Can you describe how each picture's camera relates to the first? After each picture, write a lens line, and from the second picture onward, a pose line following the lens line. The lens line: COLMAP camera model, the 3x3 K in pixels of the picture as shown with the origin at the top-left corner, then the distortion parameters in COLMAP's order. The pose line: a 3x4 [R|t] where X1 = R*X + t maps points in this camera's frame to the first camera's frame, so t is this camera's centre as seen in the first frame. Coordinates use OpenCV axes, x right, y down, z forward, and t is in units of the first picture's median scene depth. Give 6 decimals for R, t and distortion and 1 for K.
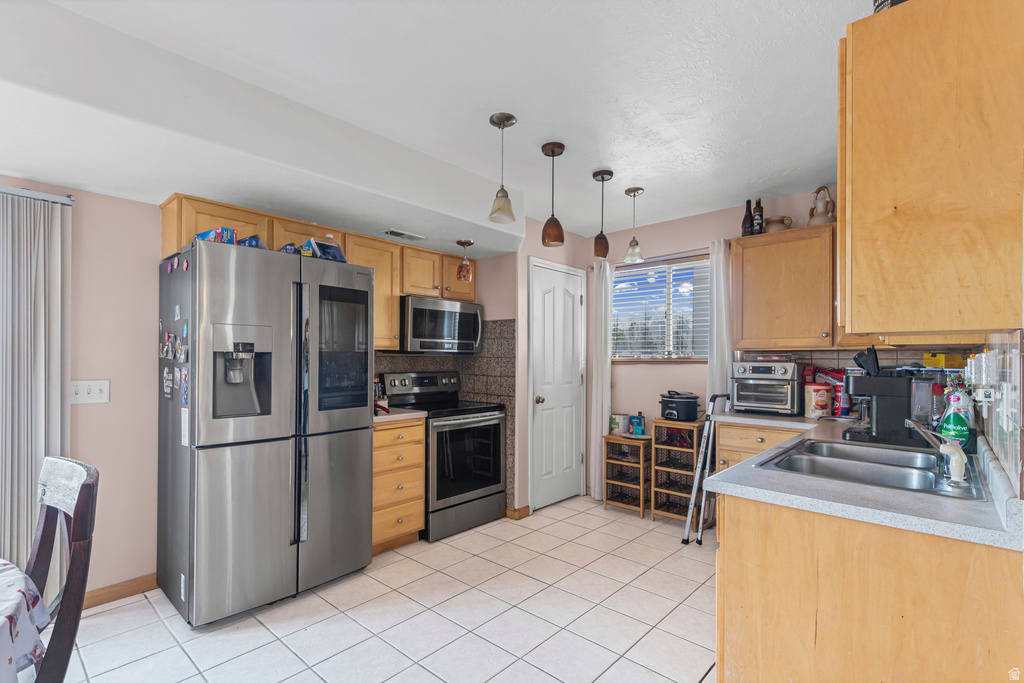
lens RADIAL K [[475.1, 0, 514.6], [0, 475.1, 359.6], [0, 0, 1]] dist [0.006439, -0.001760]
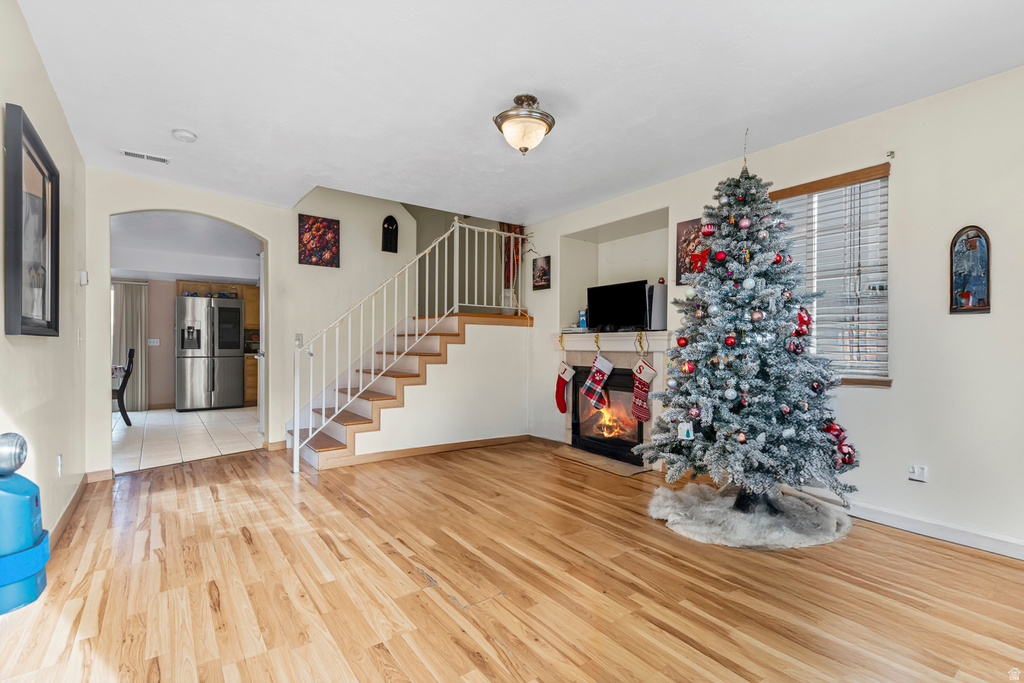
lens RADIAL K [[475.1, 0, 517.9], [0, 475.1, 343.4], [0, 0, 1]] dist [0.006439, -0.001760]
pose [[0.984809, 0.001211, -0.173635, 1.662777], [-0.000289, 0.999986, 0.005336, 0.046295], [0.173639, -0.005205, 0.984796, -1.385772]]
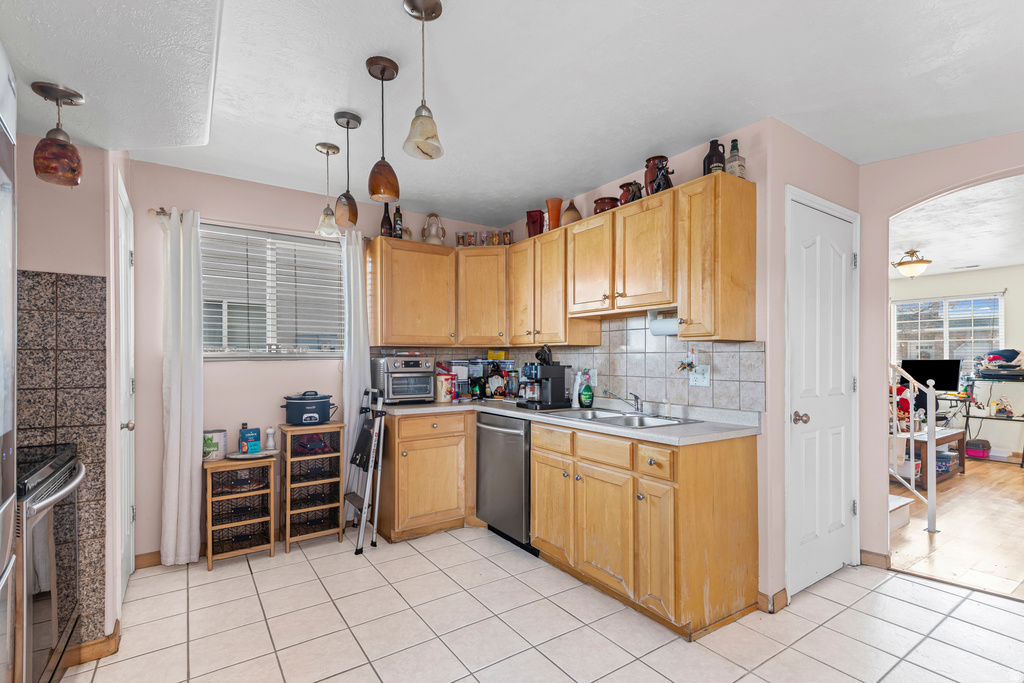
lens RADIAL K [[475.1, 0, 519.0], [0, 475.1, 359.9], [0, 0, 1]] dist [0.006439, -0.001760]
pose [[0.212810, -0.008095, 0.977060, -0.430727], [0.003138, 0.999966, 0.007601, 0.003874], [-0.977089, 0.001449, 0.212828, 0.450224]]
